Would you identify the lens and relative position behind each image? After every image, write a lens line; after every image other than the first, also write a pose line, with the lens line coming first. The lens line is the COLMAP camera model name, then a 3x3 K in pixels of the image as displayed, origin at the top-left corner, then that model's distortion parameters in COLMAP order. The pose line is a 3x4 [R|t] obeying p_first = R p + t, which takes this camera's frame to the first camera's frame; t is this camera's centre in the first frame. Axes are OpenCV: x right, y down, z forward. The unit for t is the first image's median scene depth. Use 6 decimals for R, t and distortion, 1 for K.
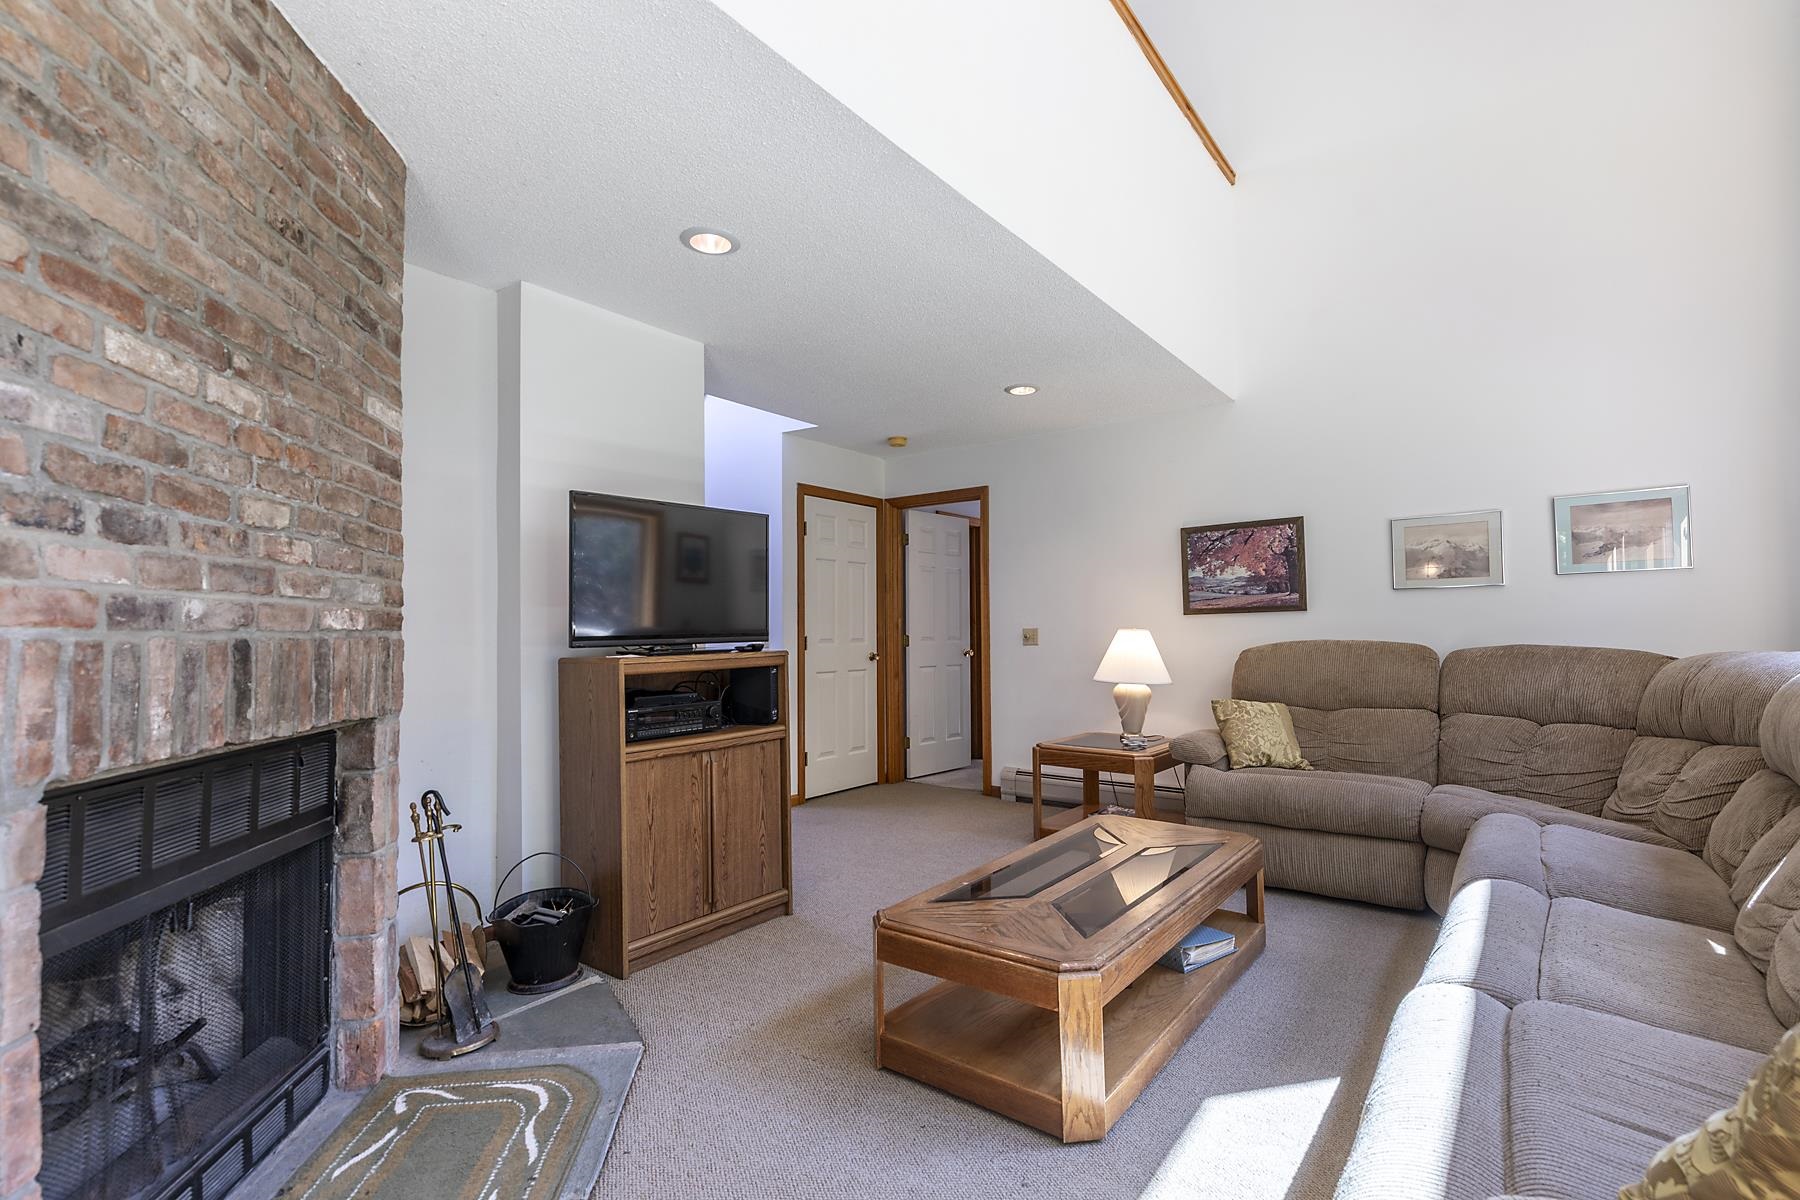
lens RADIAL K [[818.0, 0, 900.6], [0, 818.0, 604.6], [0, 0, 1]] dist [0.003805, -0.000452]
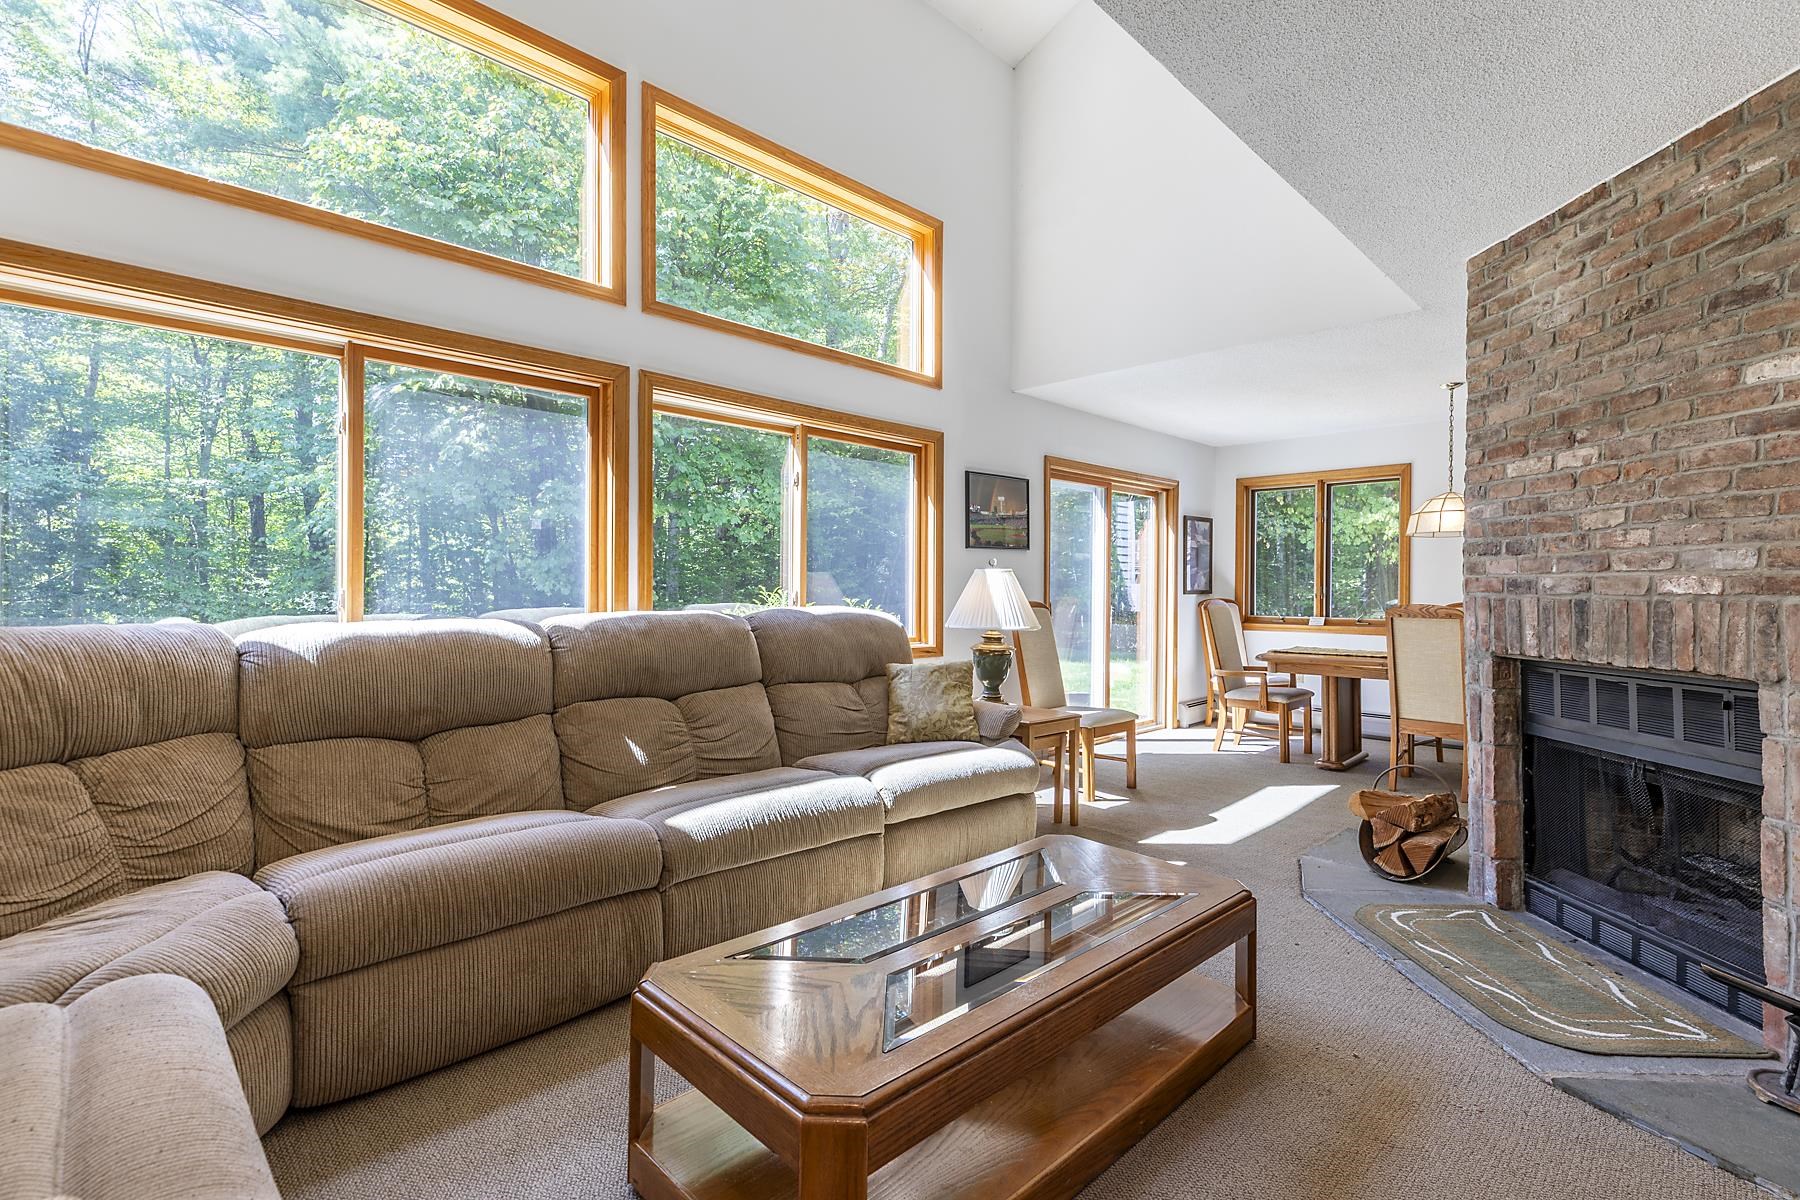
lens RADIAL K [[818.0, 0, 899.9], [0, 818.0, 595.5], [0, 0, 1]] dist [0.003805, -0.000452]
pose [[-0.990895, 0.000230, 0.134633, 0.370325], [-0.003231, 0.999670, -0.025485, 0.085350], [-0.134595, -0.025688, -0.990568, 2.982429]]
